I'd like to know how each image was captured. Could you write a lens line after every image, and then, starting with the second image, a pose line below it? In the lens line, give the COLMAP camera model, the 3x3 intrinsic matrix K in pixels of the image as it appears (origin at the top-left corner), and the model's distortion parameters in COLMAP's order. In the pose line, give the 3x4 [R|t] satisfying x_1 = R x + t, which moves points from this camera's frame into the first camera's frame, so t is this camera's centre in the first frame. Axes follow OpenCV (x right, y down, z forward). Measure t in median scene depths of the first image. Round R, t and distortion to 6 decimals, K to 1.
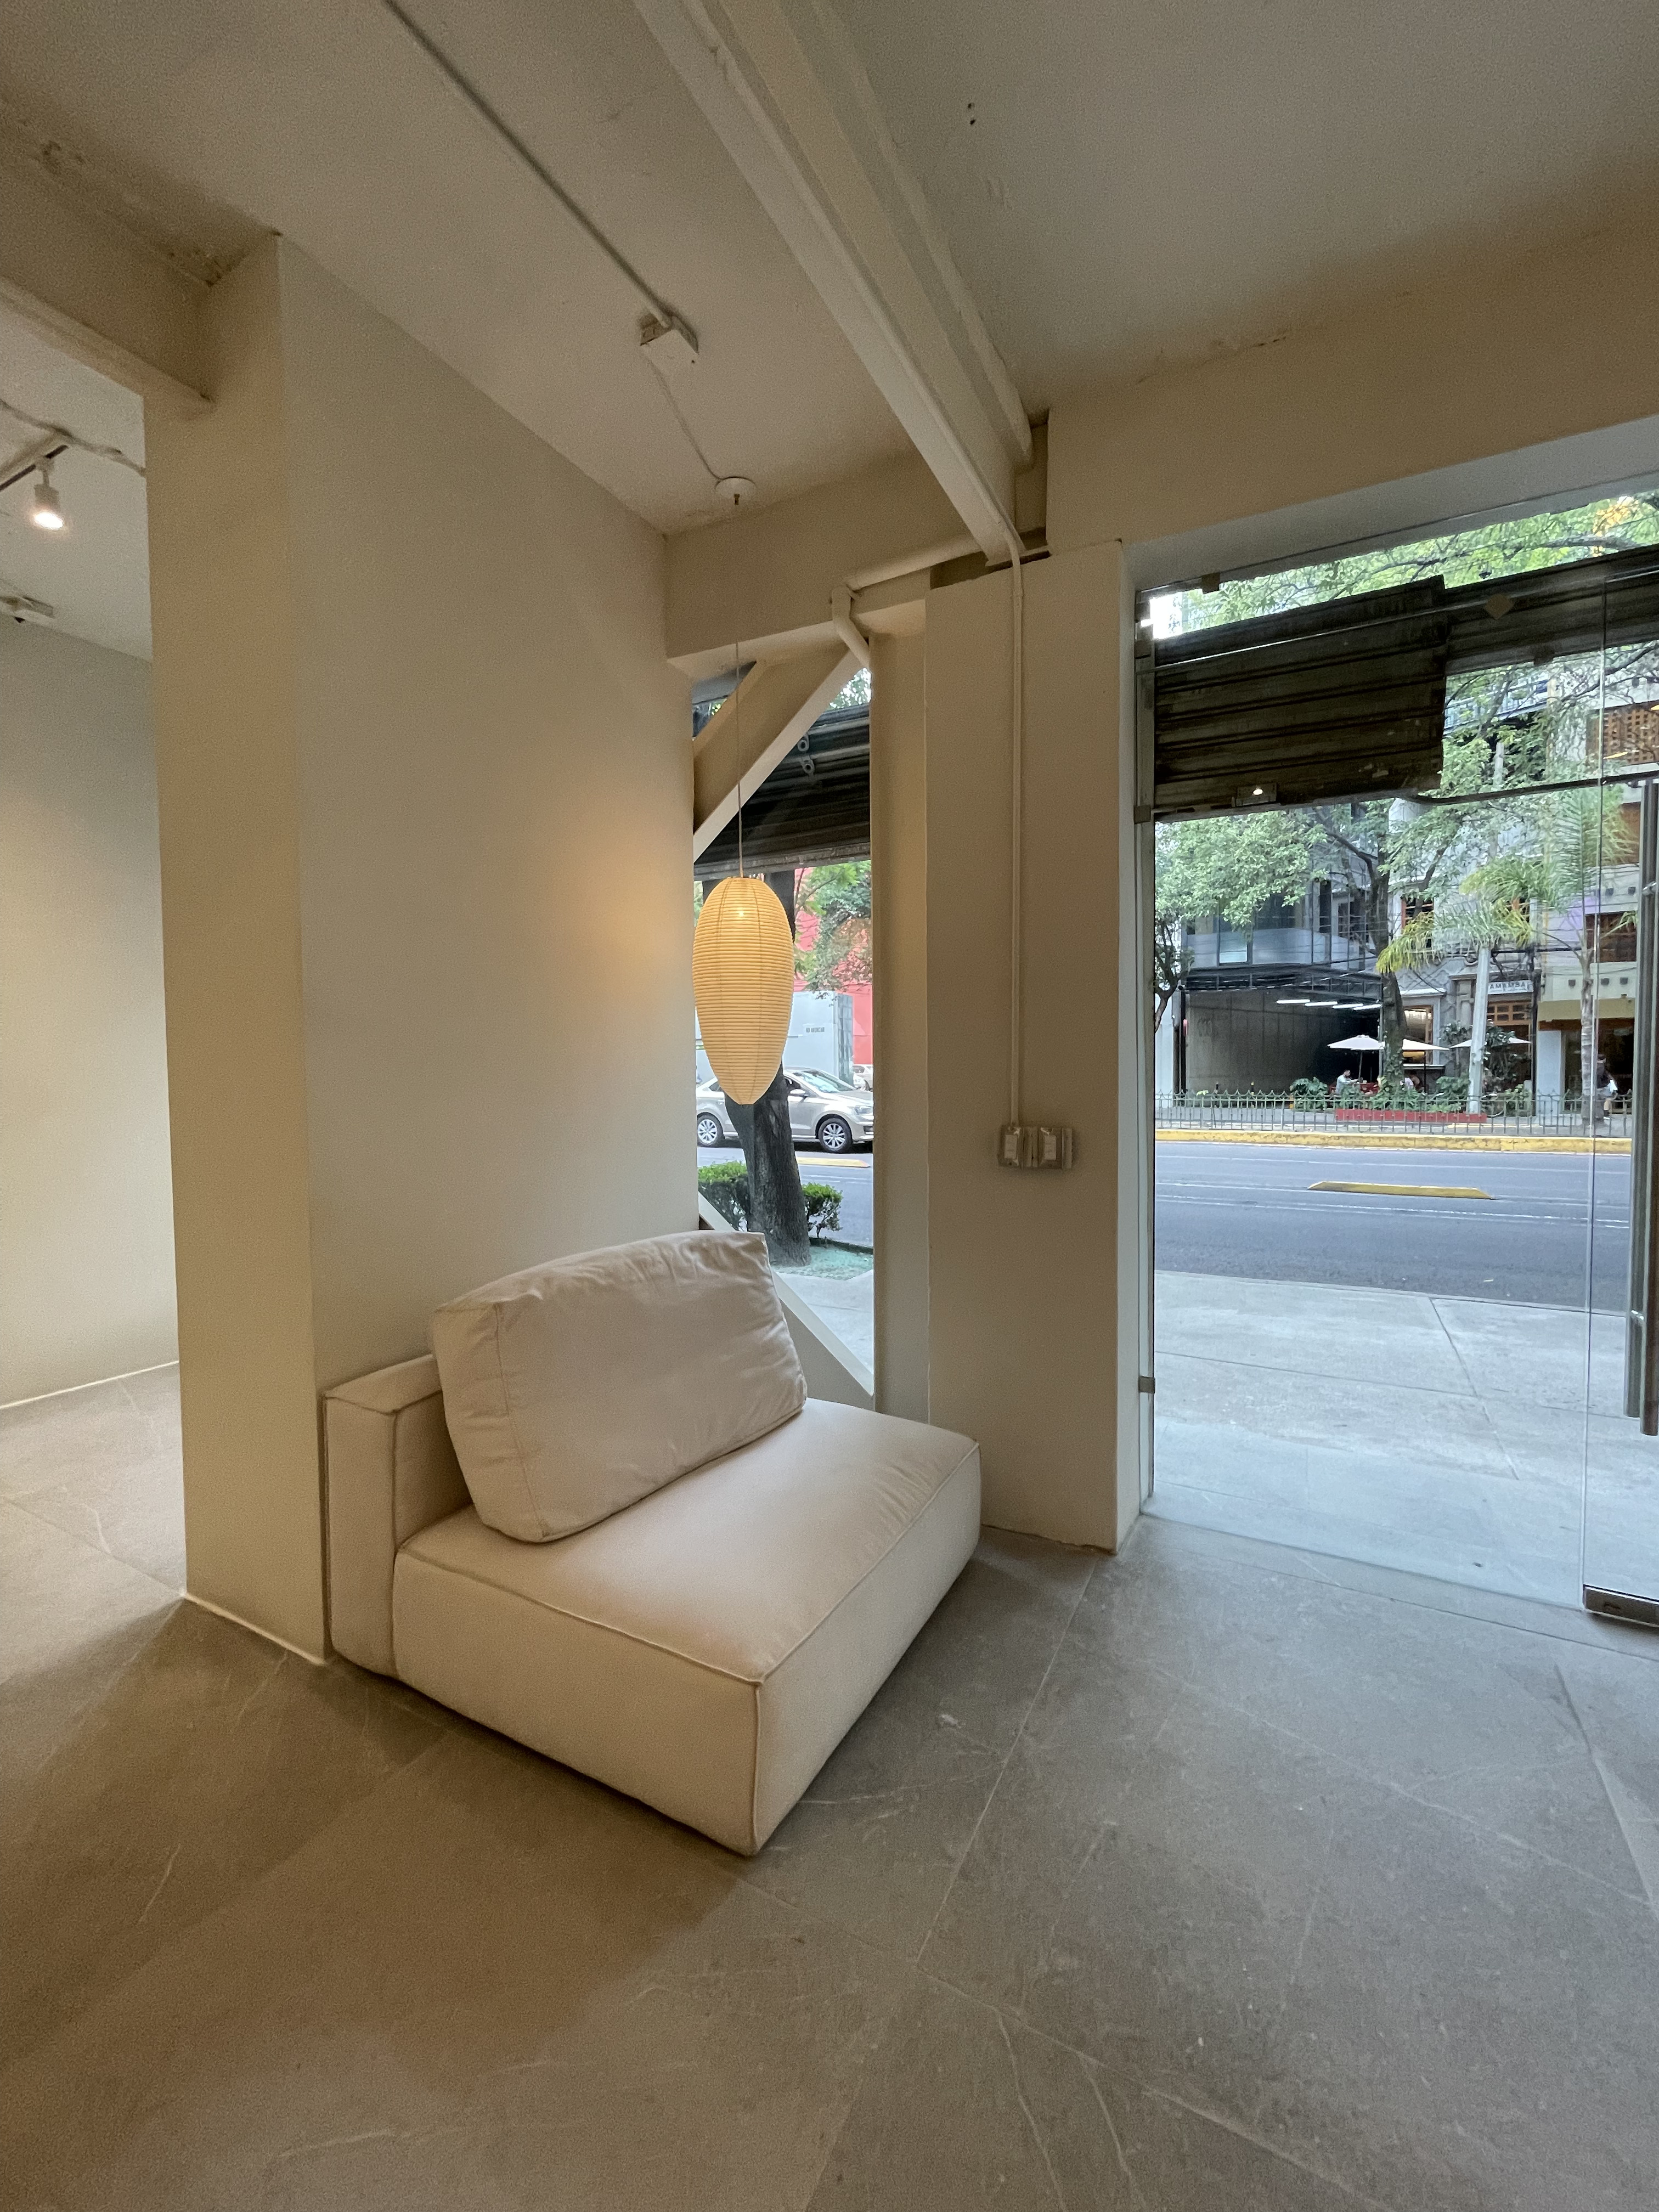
lens RADIAL K [[909.7, 0, 831.1], [0, 909.7, 1101.0], [0, 0, 1]] dist [-0.015969, -0.000240]
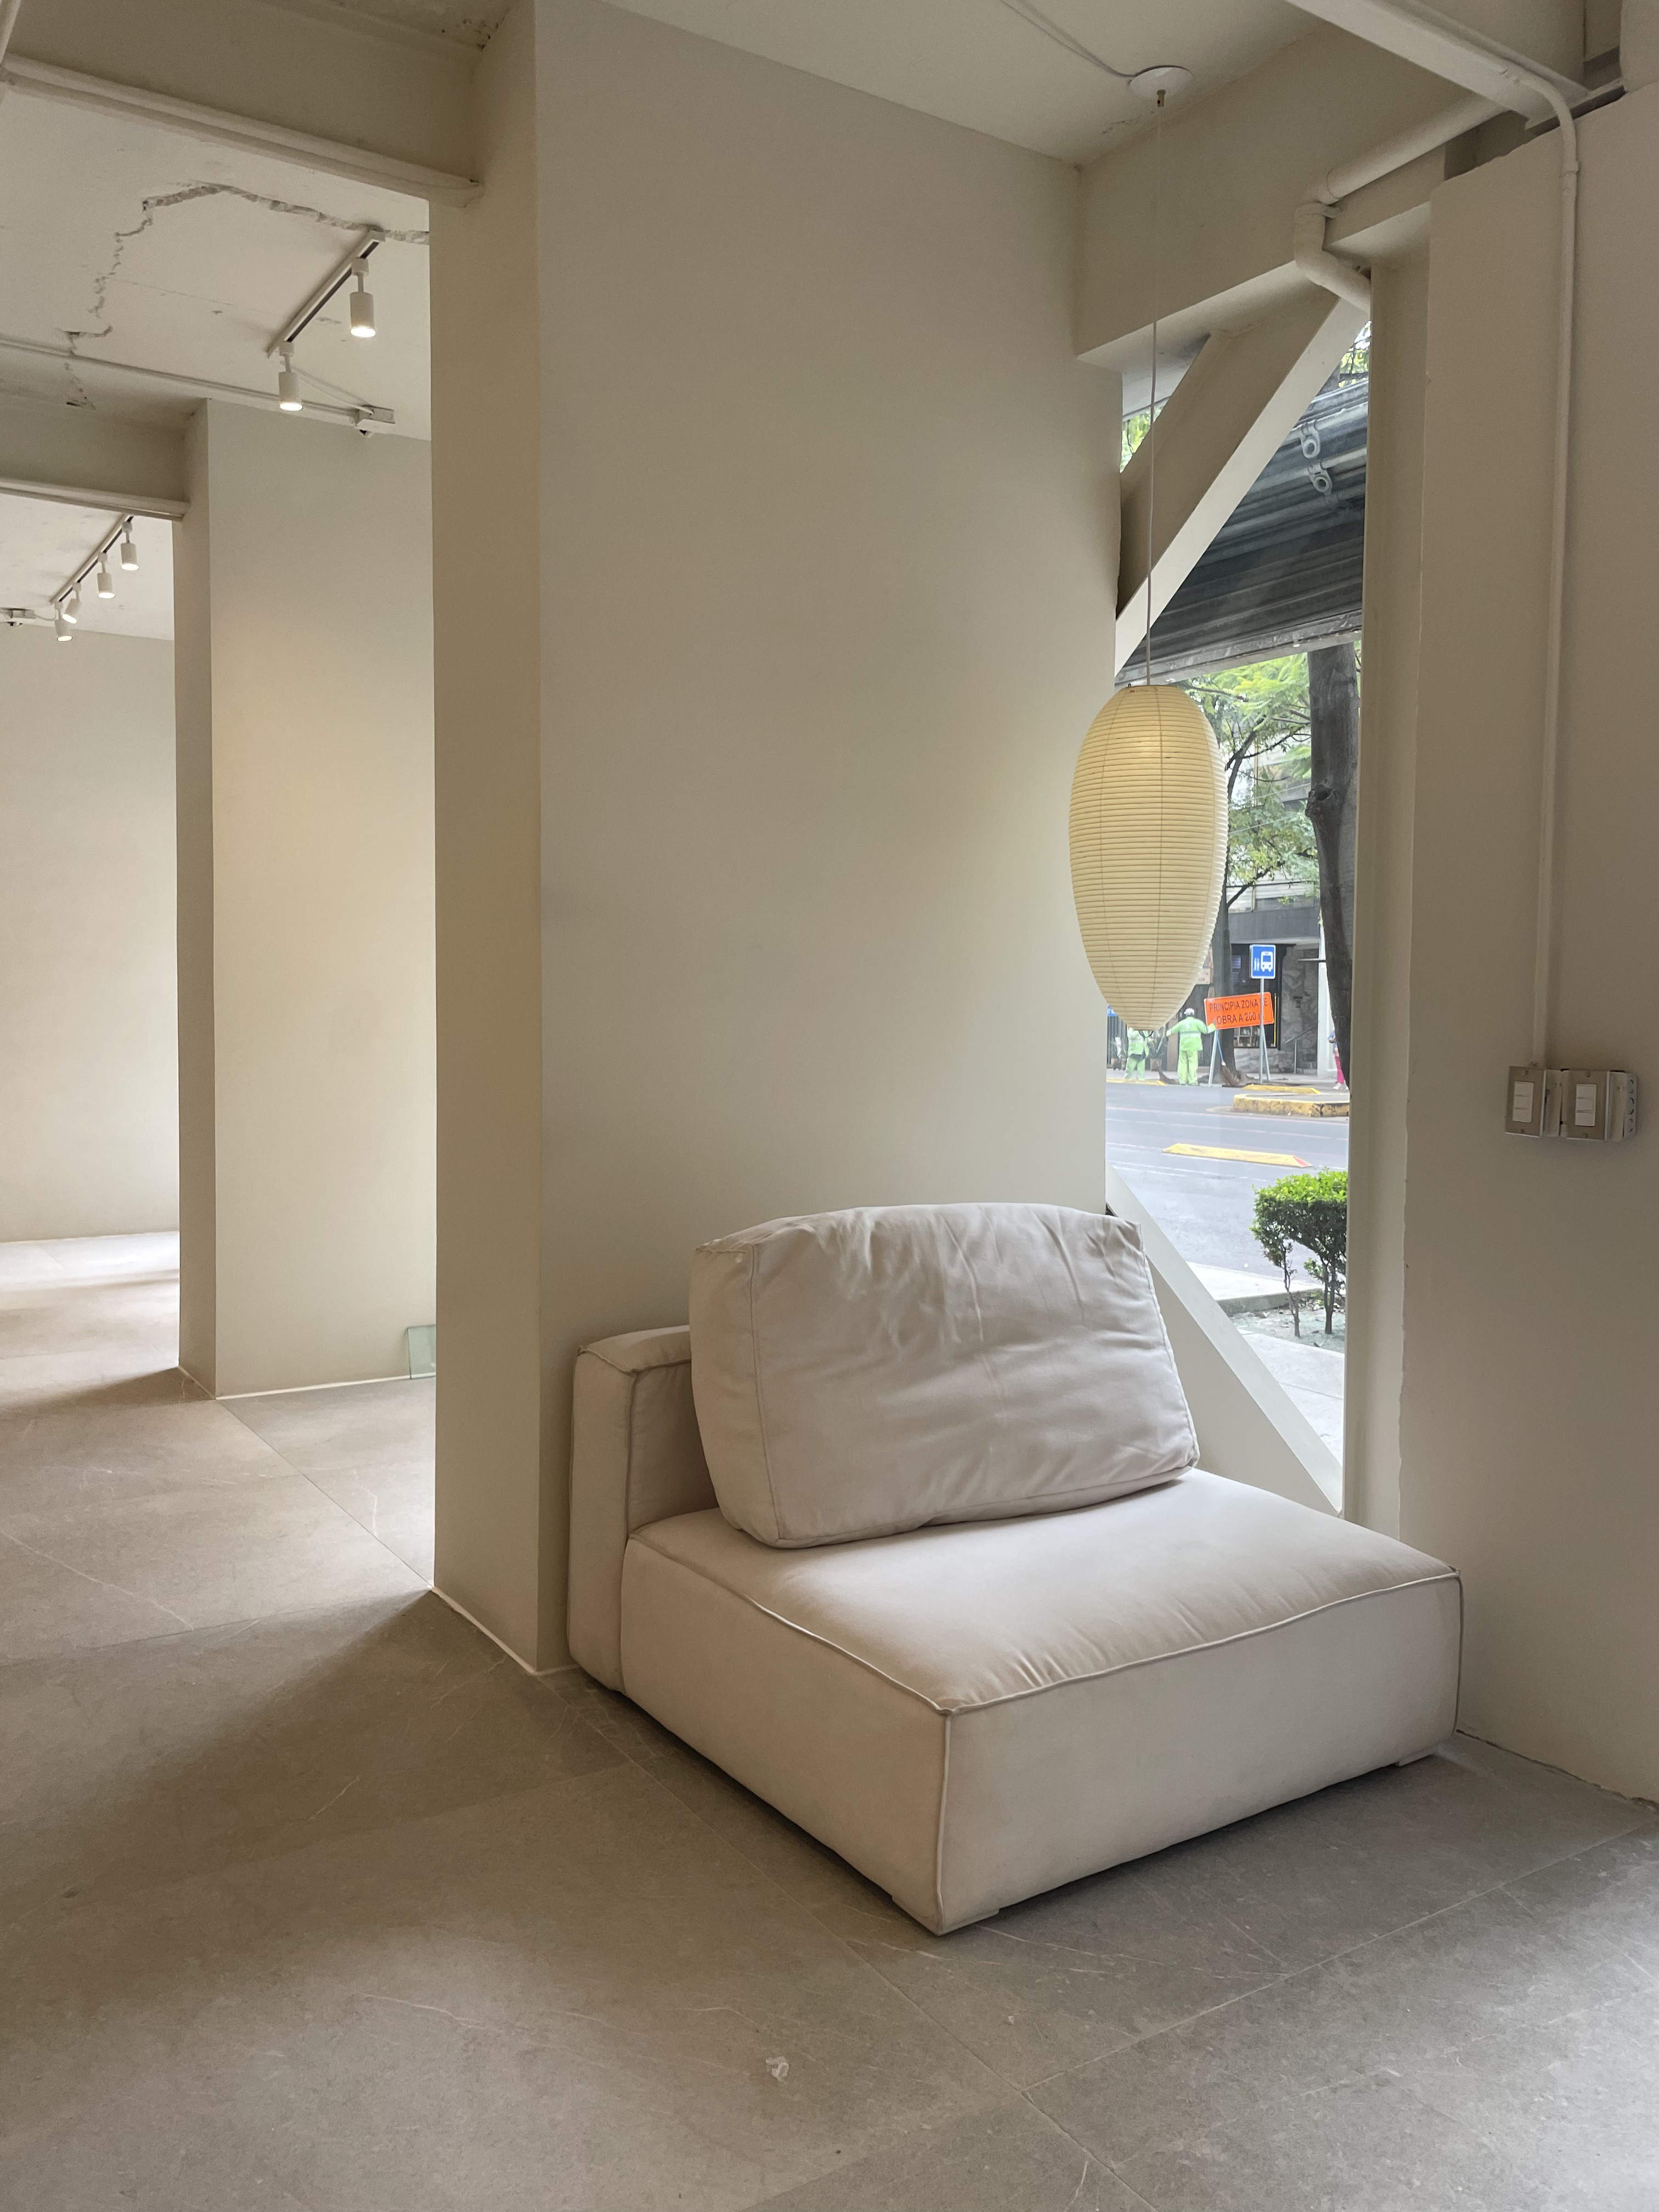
lens RADIAL K [[1662.0, 0, 827.6], [0, 1662.0, 1098.2], [0, 0, 1]] dist [0.082698, -0.105632]
pose [[0.865834, 0.046421, -0.498174, 0.351389], [-0.034192, 0.998849, 0.033648, 0.026059], [0.499162, -0.012100, 0.866424, -0.200859]]
